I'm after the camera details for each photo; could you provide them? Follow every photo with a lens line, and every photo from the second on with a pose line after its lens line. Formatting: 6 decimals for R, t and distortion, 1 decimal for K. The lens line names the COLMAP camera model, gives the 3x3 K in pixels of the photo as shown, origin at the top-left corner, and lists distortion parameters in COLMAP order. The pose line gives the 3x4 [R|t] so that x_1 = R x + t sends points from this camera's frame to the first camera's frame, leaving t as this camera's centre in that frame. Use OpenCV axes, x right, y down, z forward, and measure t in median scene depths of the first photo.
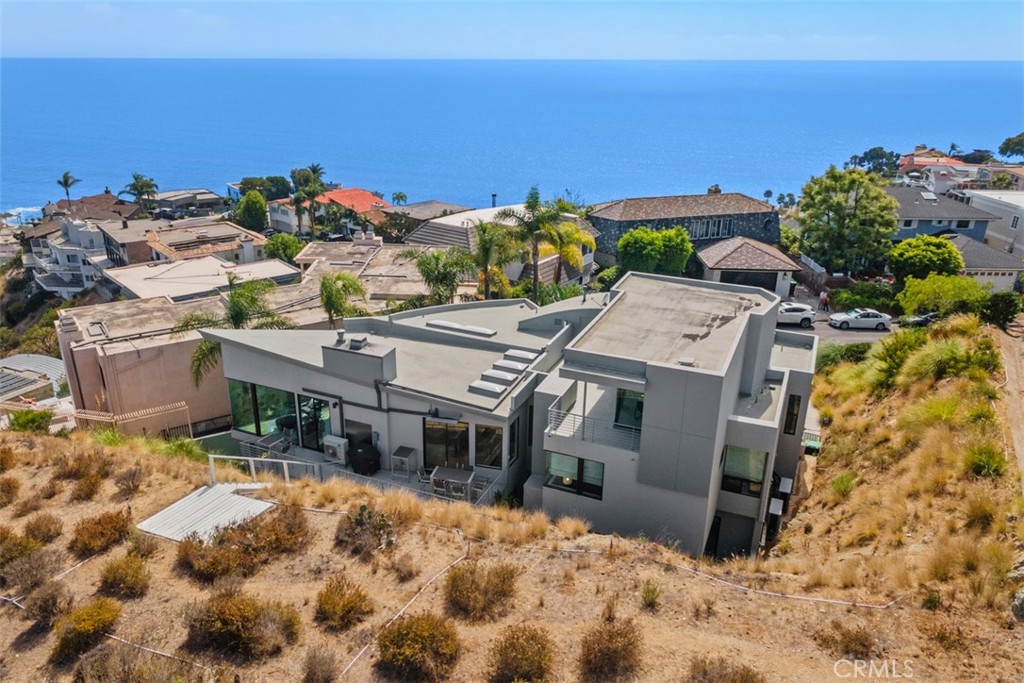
lens RADIAL K [[740.5, 0, 518.5], [0, 740.5, 336.9], [0, 0, 1]] dist [0.052802, 0.004503]
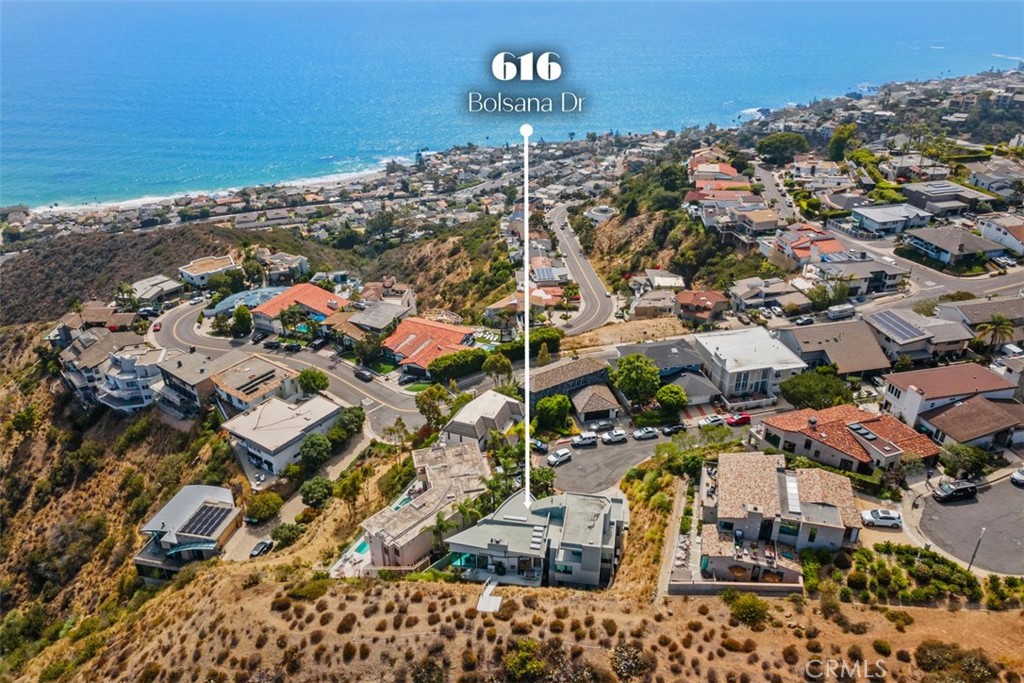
lens RADIAL K [[740.5, 0, 511.7], [0, 740.5, 346.3], [0, 0, 1]] dist [0.052802, 0.004503]
pose [[0.974781, -0.137114, 0.176071, -0.640479], [0.112533, 0.983340, 0.142753, -1.380319], [-0.192711, -0.119339, 0.973972, -2.301367]]
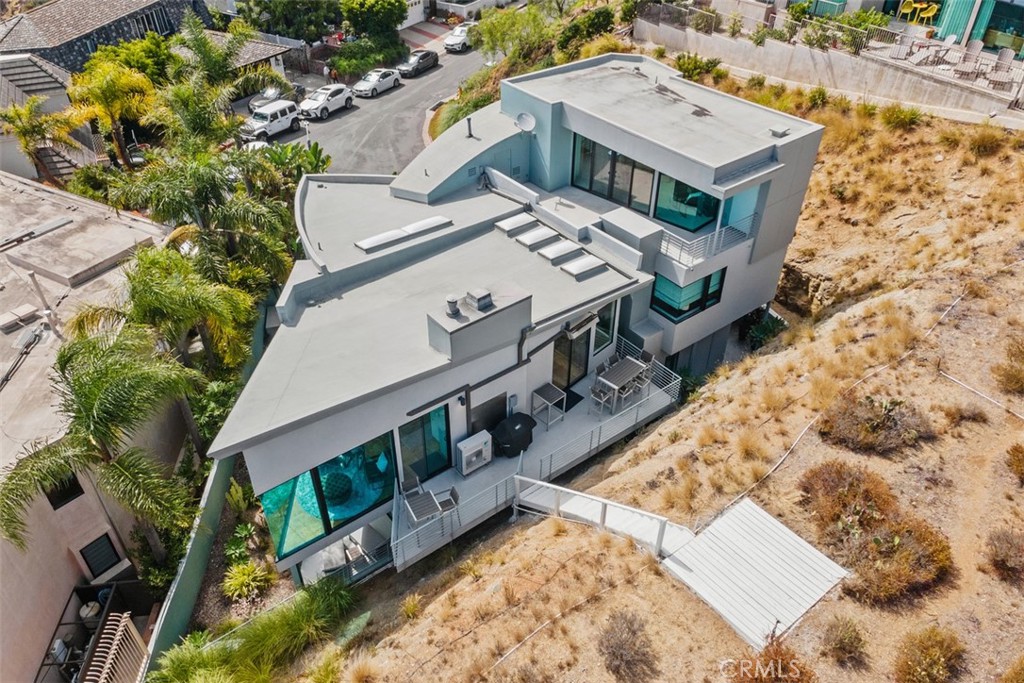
lens RADIAL K [[740.5, 0, 512.9], [0, 740.5, 344.4], [0, 0, 1]] dist [0.052802, 0.004503]
pose [[0.489893, -0.548516, 0.677595, -0.675741], [0.321057, 0.836140, 0.444739, -0.245641], [-0.810510, -0.000328, 0.585724, 0.583840]]
